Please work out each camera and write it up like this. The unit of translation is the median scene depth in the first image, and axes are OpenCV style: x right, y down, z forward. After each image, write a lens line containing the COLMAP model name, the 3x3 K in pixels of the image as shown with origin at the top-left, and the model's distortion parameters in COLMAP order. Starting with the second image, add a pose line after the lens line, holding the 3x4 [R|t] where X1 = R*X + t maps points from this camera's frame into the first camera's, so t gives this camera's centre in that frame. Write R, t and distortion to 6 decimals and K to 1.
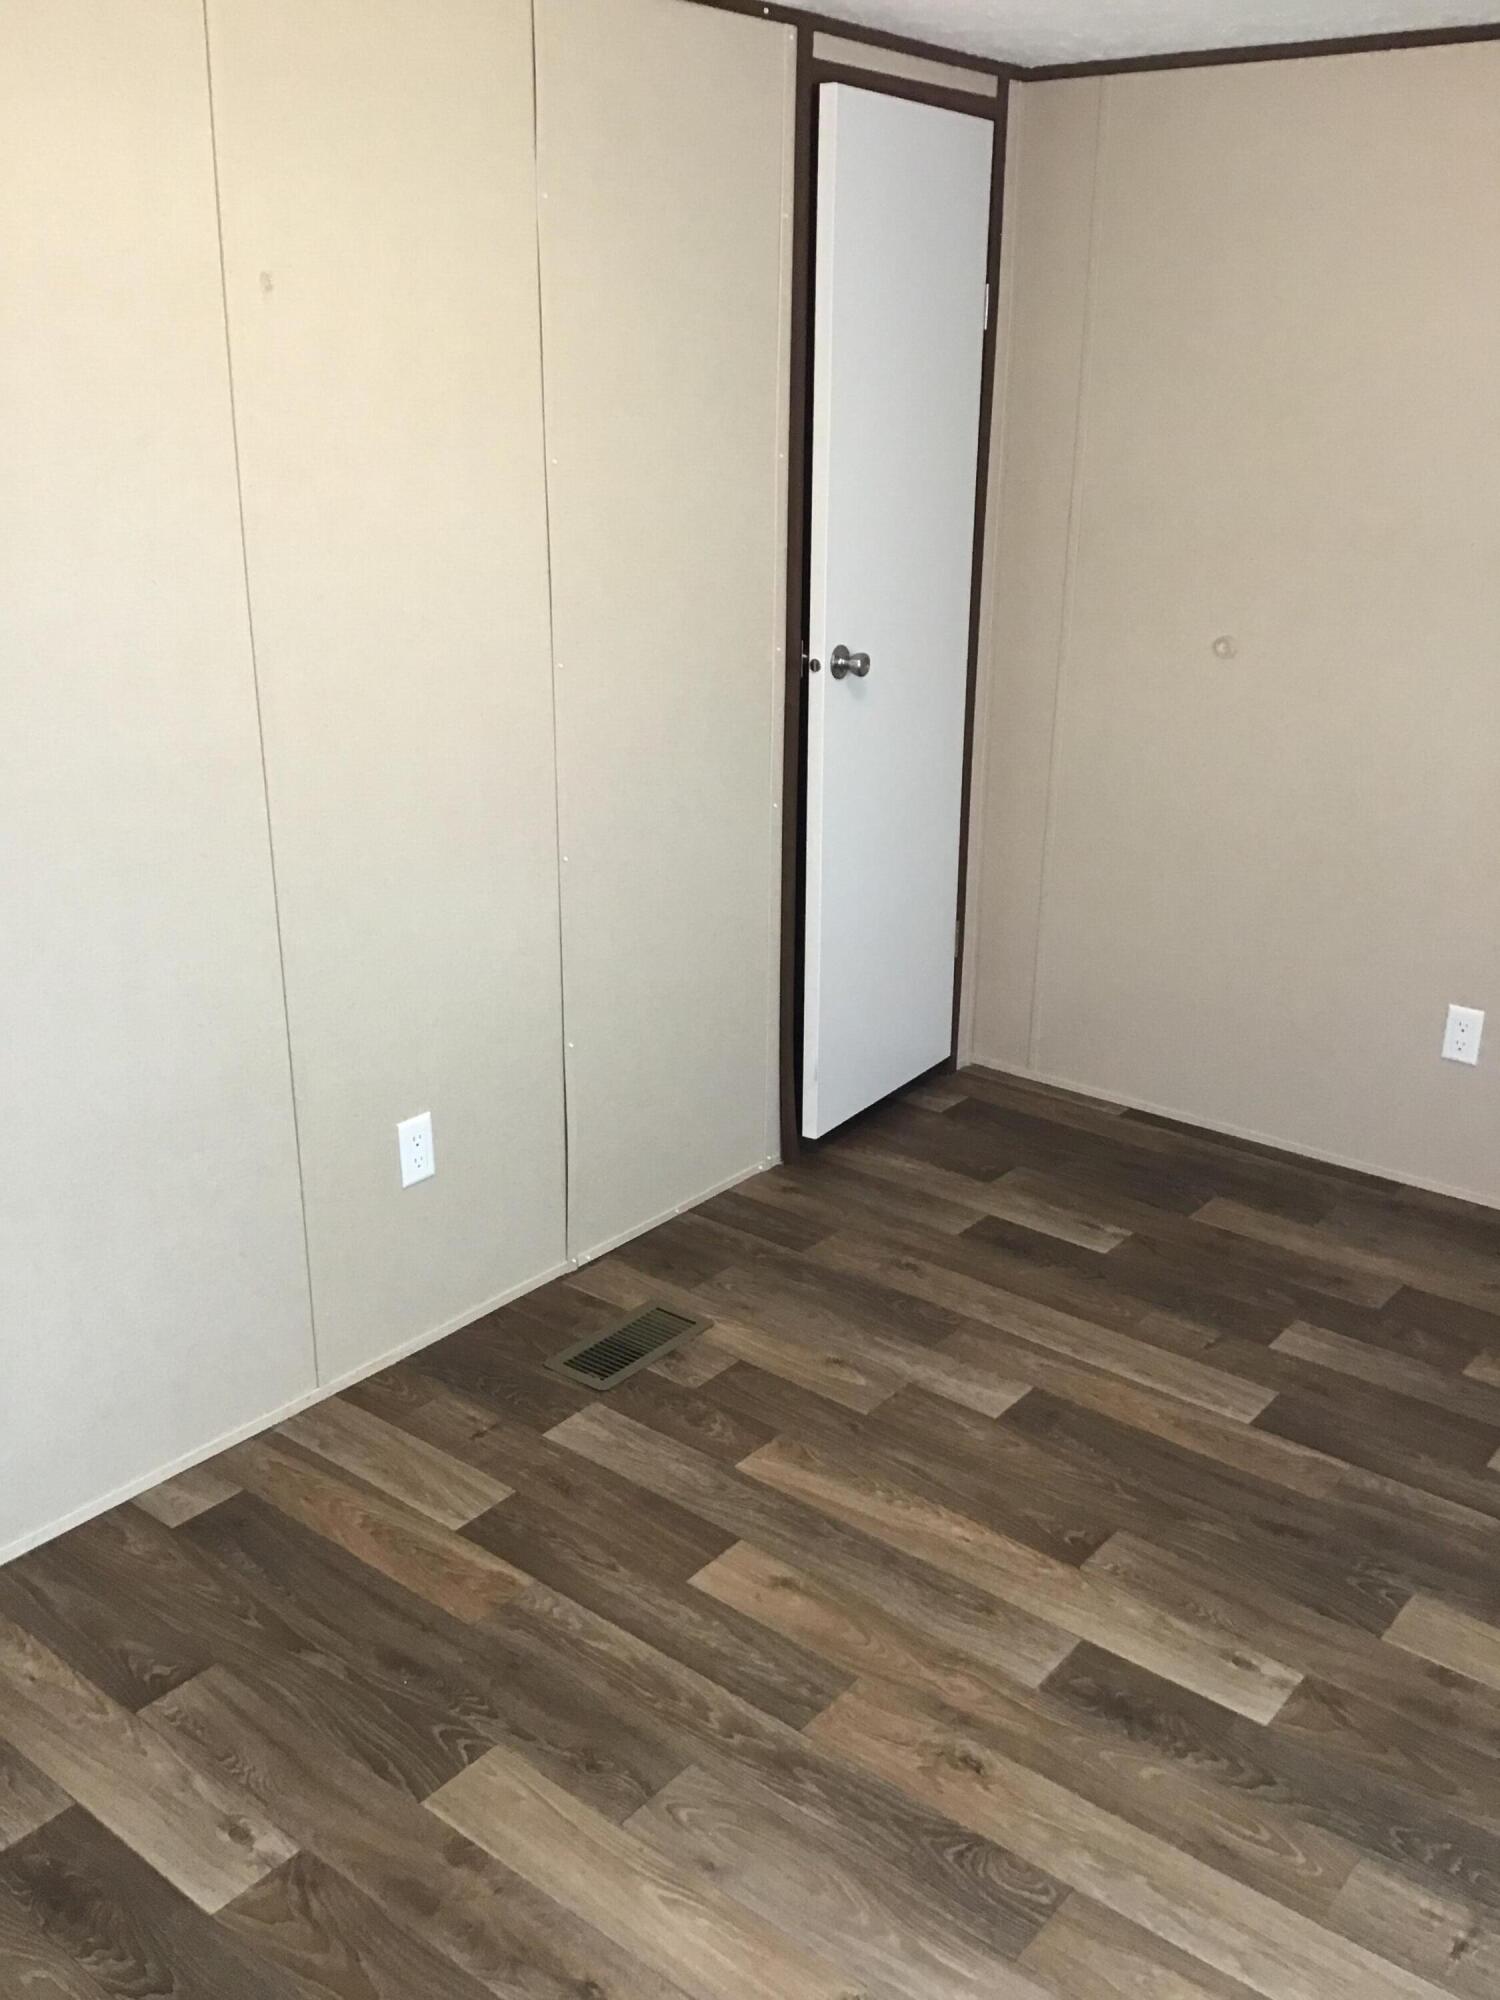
lens RADIAL K [[1774.5, 0, 750.0], [0, 1774.5, 1000.0], [0, 0, 1]] dist [0.043133, -0.107170]
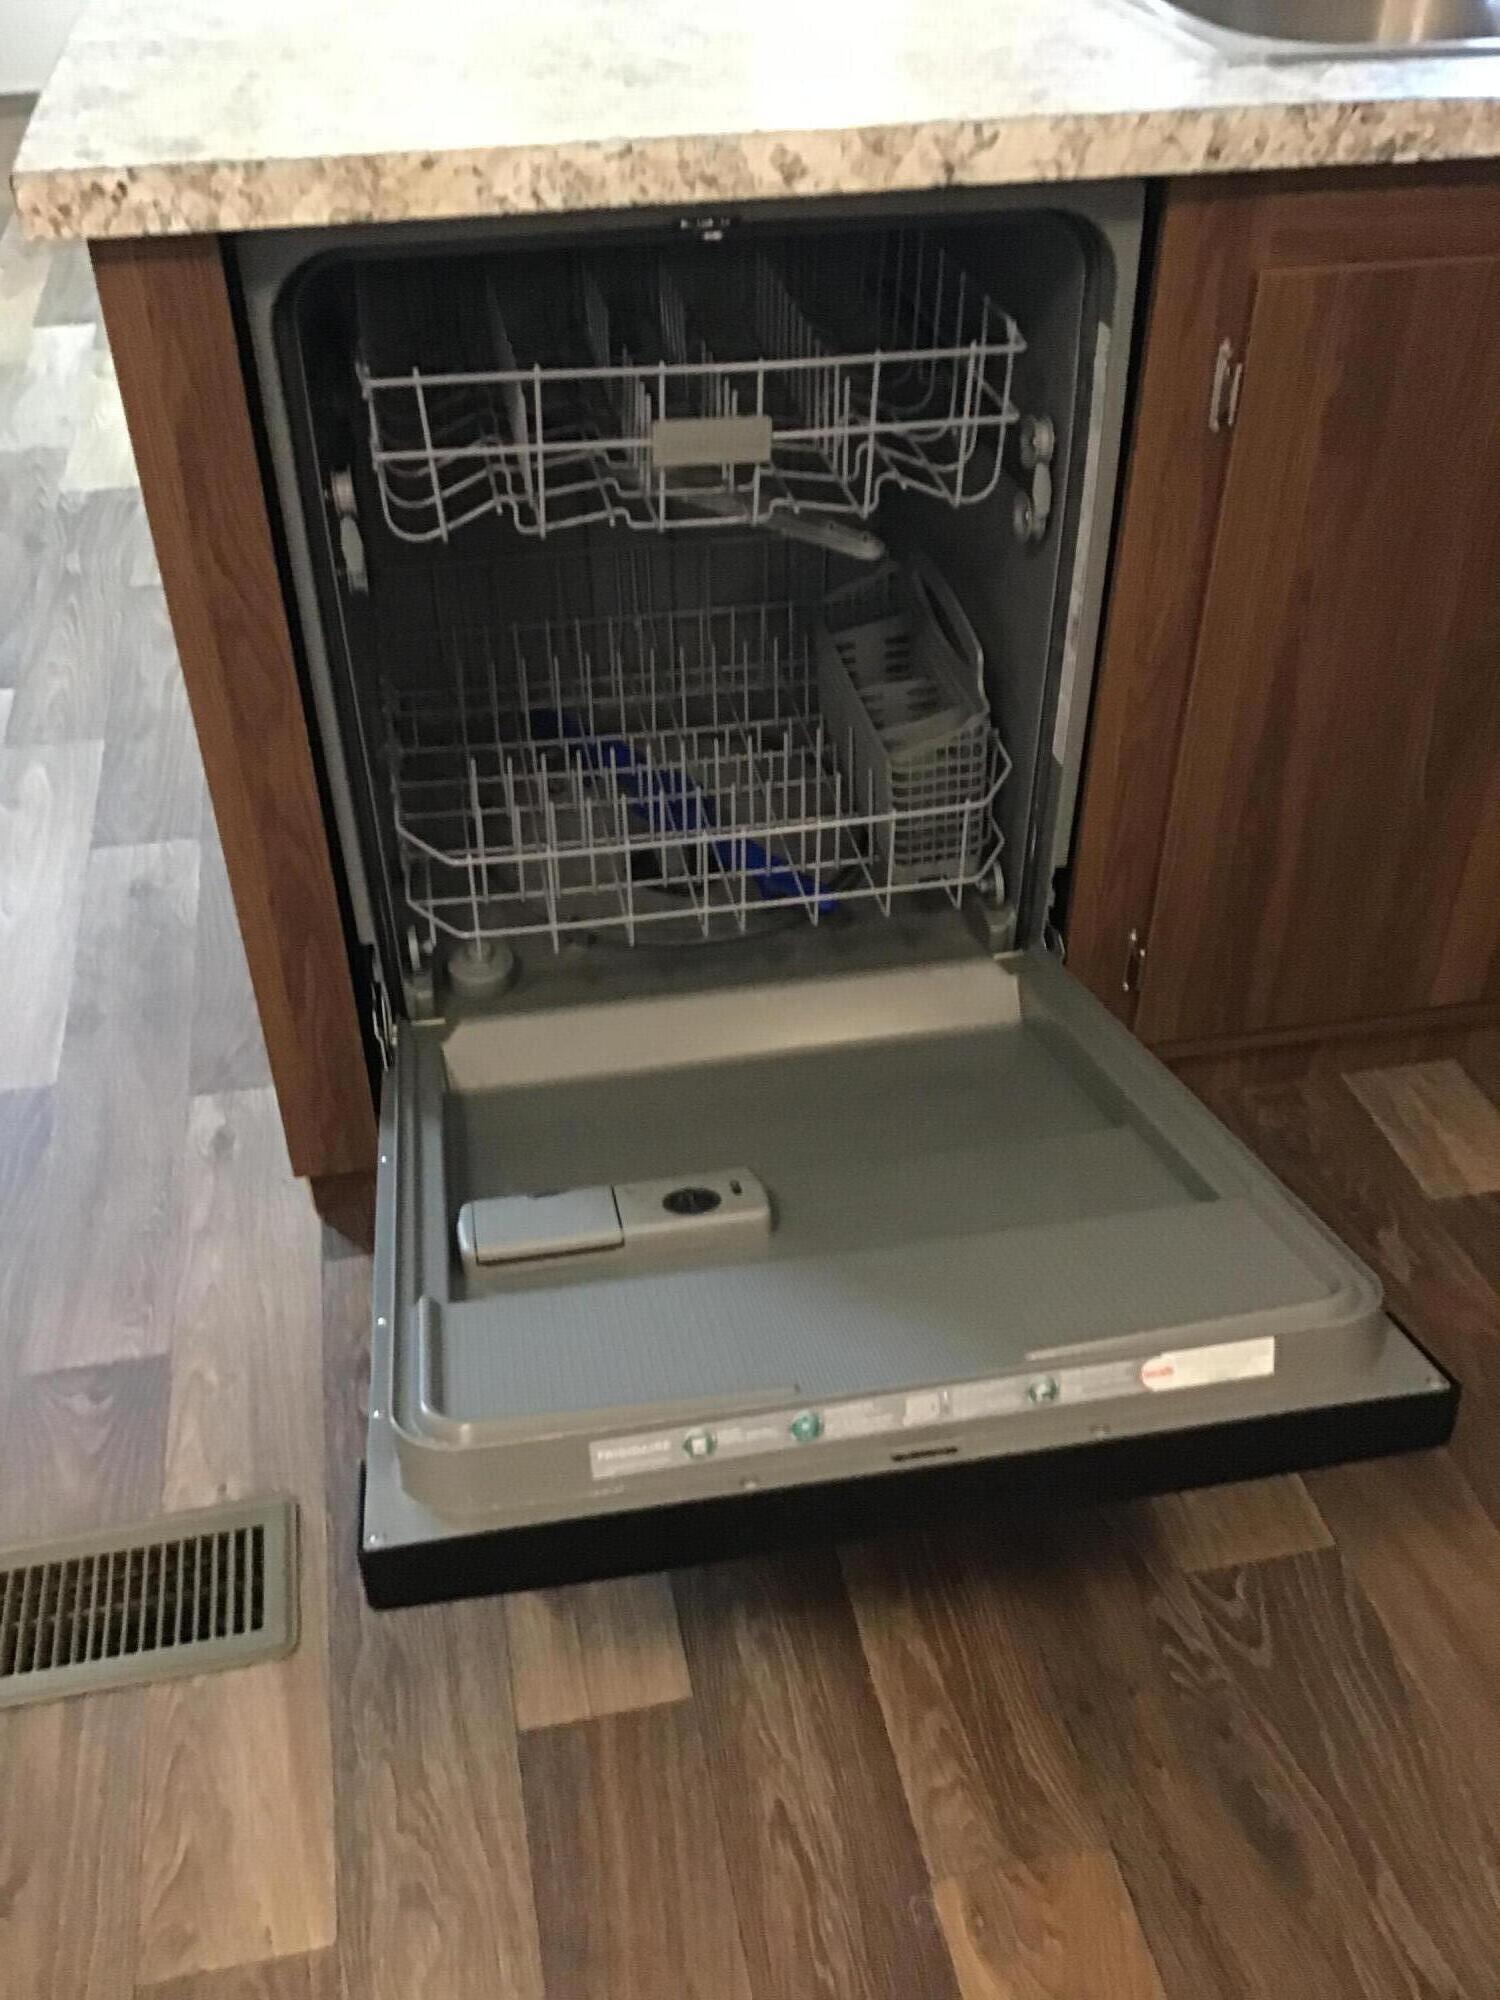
lens RADIAL K [[1779.8, 0, 750.0], [0, 1779.8, 1000.0], [0, 0, 1]] dist [0.061594, -0.094698]
pose [[-0.767636, -0.411197, 0.491582, -0.224928], [0.204782, 0.569449, 0.796111, -0.199074], [-0.607289, 0.711790, -0.352923, 1.051810]]
